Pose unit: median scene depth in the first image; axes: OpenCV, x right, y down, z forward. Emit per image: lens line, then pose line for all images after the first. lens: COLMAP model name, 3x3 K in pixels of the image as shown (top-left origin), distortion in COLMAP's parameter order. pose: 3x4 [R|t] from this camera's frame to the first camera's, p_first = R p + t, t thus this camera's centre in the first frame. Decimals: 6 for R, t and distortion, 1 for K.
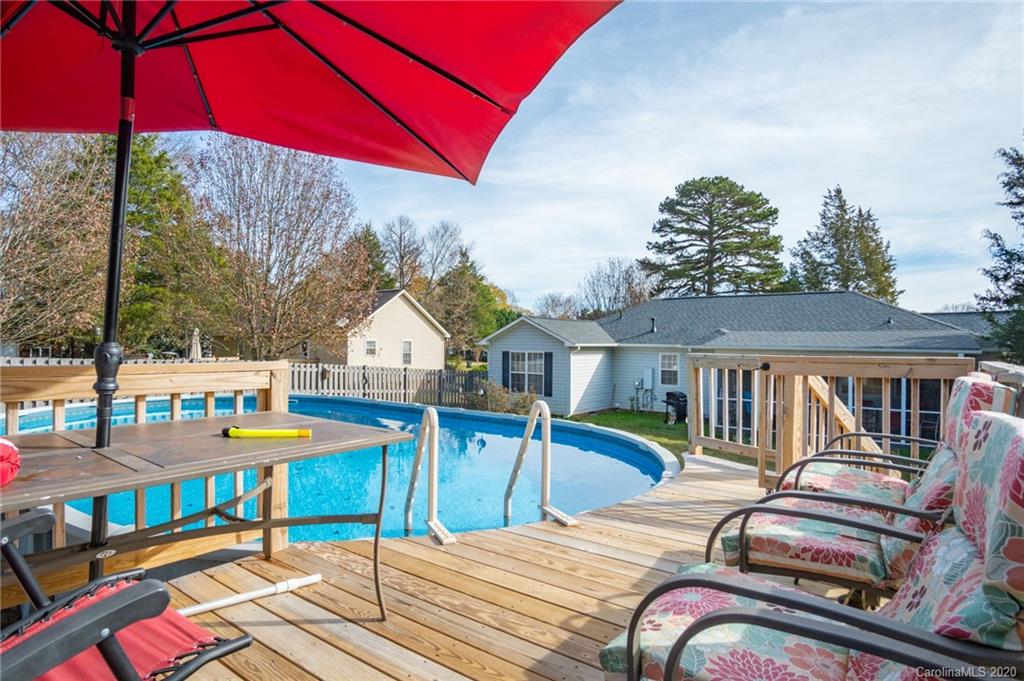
lens RADIAL K [[571.5, 0, 512.0], [0, 571.5, 340.5], [0, 0, 1]] dist [0.000141, 0.000083]
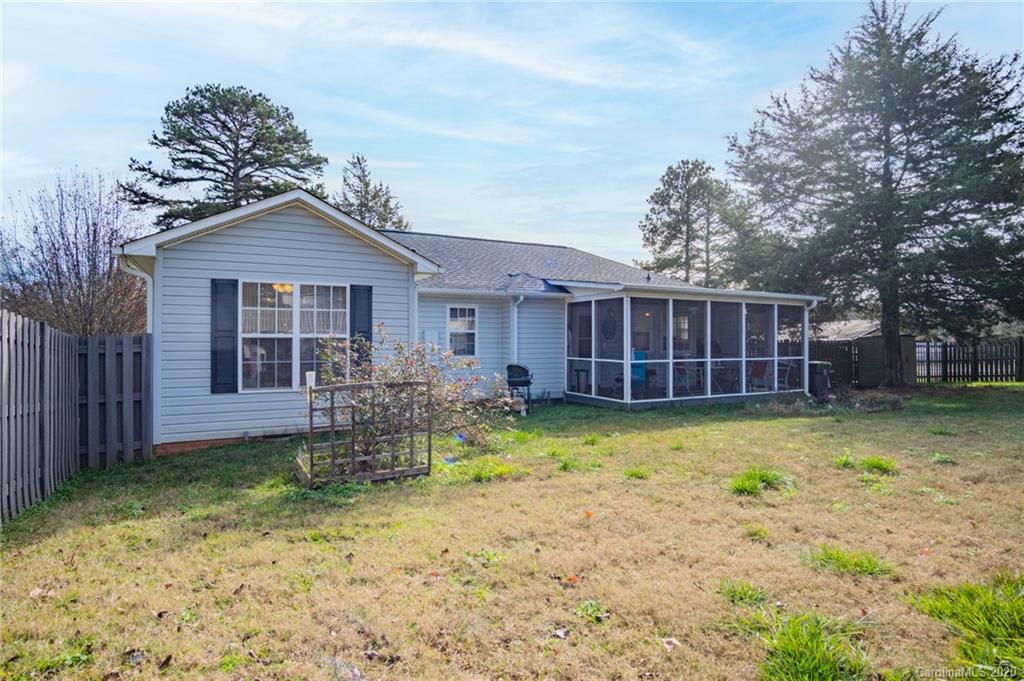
lens RADIAL K [[566.8, 0, 512.0], [0, 566.8, 340.5], [0, 0, 1]] dist [-0.019025, 0.000366]
pose [[0.418800, -0.005280, 0.908063, -0.147160], [0.007354, 0.999970, 0.002422, 0.033303], [-0.908049, 0.005664, 0.418826, 0.386488]]
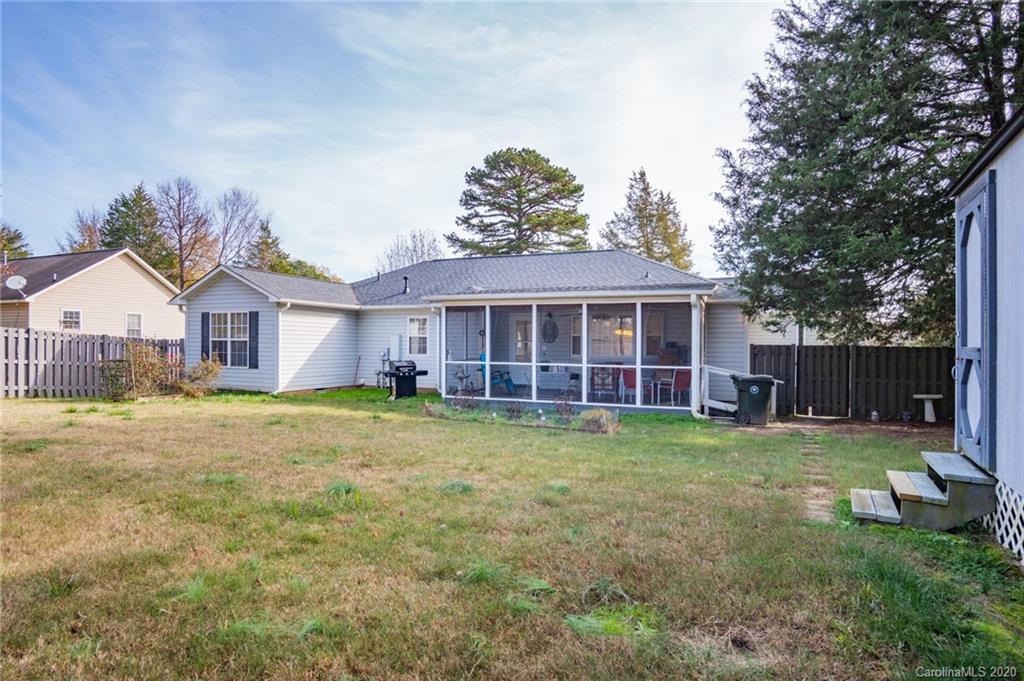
lens RADIAL K [[566.8, 0, 512.0], [0, 566.8, 340.5], [0, 0, 1]] dist [-0.019025, 0.000366]
pose [[0.972244, -0.000711, 0.233970, 0.120683], [0.000941, 0.999999, -0.000869, 0.032675], [-0.233969, 0.001065, 0.972243, 0.093528]]
